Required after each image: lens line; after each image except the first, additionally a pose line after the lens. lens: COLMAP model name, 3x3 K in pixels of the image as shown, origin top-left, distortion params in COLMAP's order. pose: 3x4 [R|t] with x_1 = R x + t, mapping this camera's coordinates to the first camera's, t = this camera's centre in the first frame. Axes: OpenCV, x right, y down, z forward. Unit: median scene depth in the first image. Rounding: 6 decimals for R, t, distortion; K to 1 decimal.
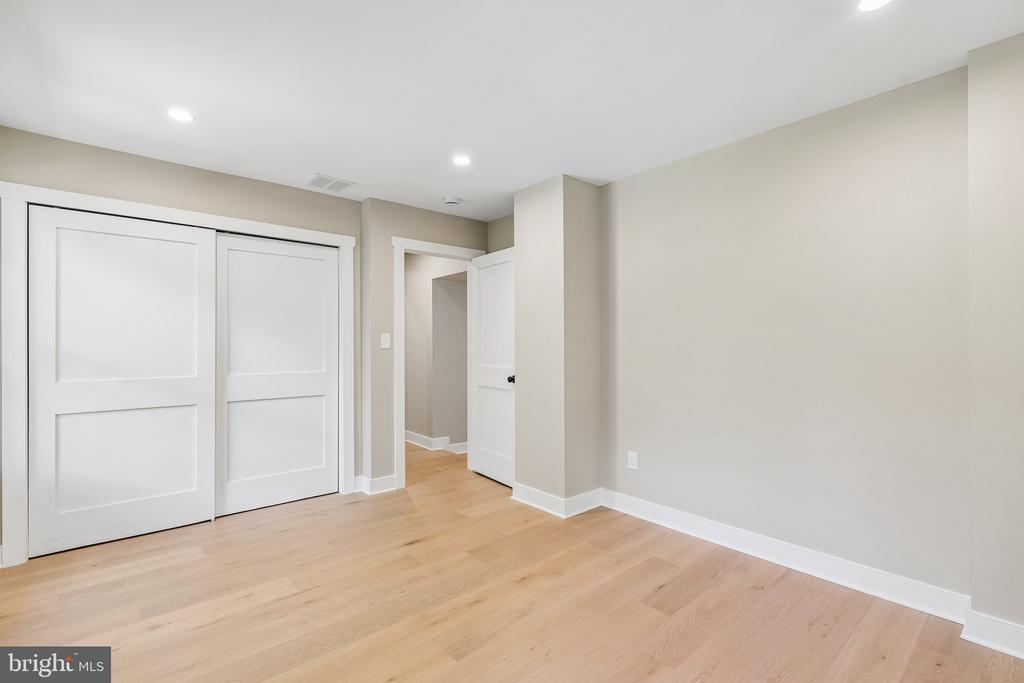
lens RADIAL K [[463.8, 0, 511.0], [0, 463.8, 341.5], [0, 0, 1]] dist [0.004247, -0.000638]
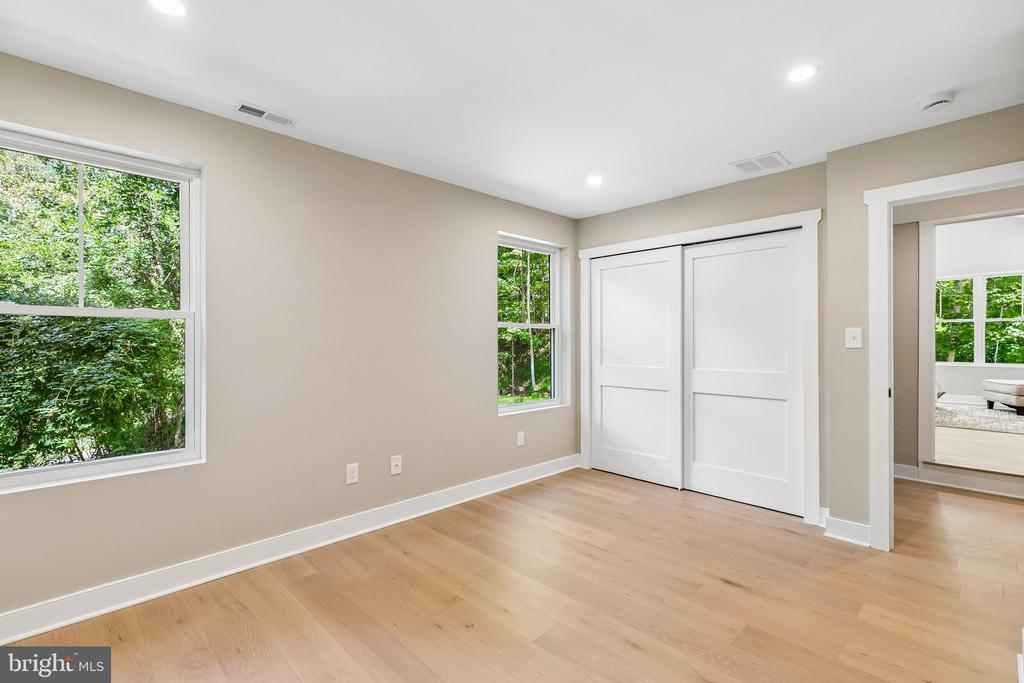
lens RADIAL K [[463.8, 0, 505.0], [0, 463.8, 341.4], [0, 0, 1]] dist [0.004247, -0.000638]
pose [[0.048887, 0.000464, -0.998804, 0.599950], [0.007877, 0.999969, 0.000850, -0.000094], [0.998773, -0.007909, 0.048882, 0.567863]]
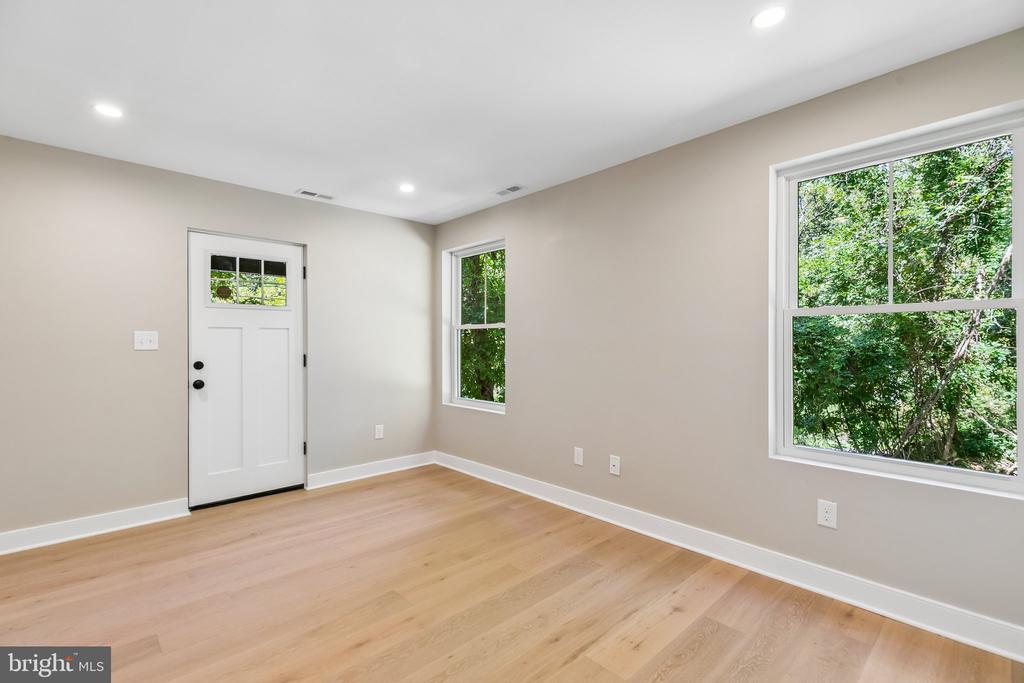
lens RADIAL K [[463.8, 0, 514.2], [0, 463.8, 339.0], [0, 0, 1]] dist [0.004247, -0.000638]
pose [[-0.999126, 0.002010, -0.041742, -0.251944], [0.002470, 0.999937, -0.010964, 0.007175], [0.041717, -0.011058, -0.999068, 1.465019]]
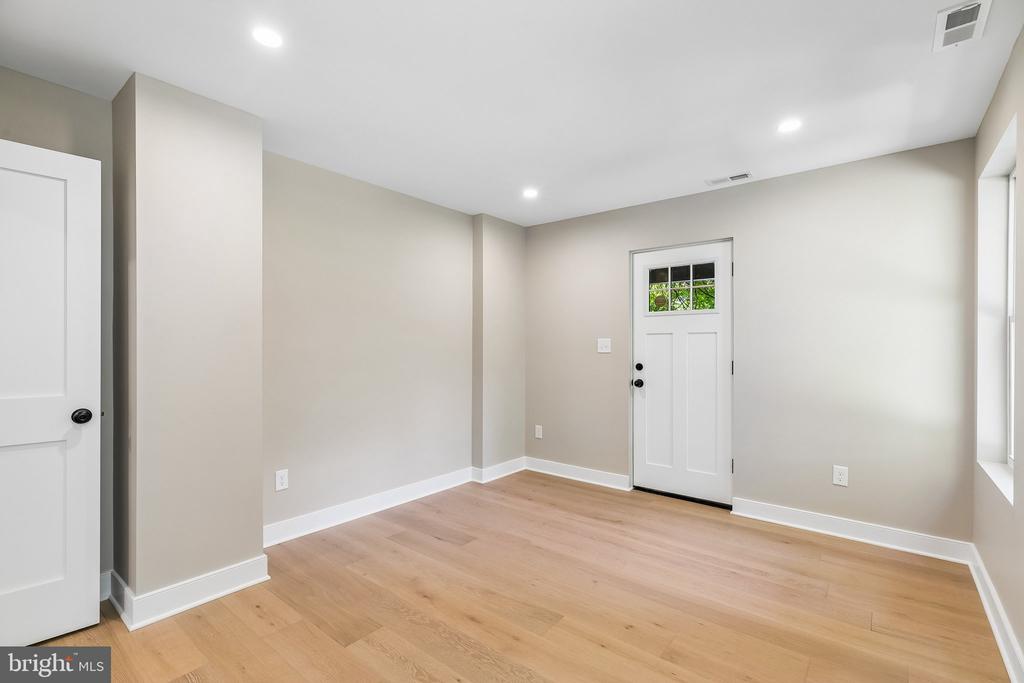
lens RADIAL K [[463.8, 0, 508.2], [0, 463.8, 347.7], [0, 0, 1]] dist [0.004247, -0.000638]
pose [[-0.167059, -0.001380, 0.985946, -0.799675], [-0.005398, 0.999985, 0.000485, 0.003452], [-0.985932, -0.005241, -0.167064, 0.854233]]
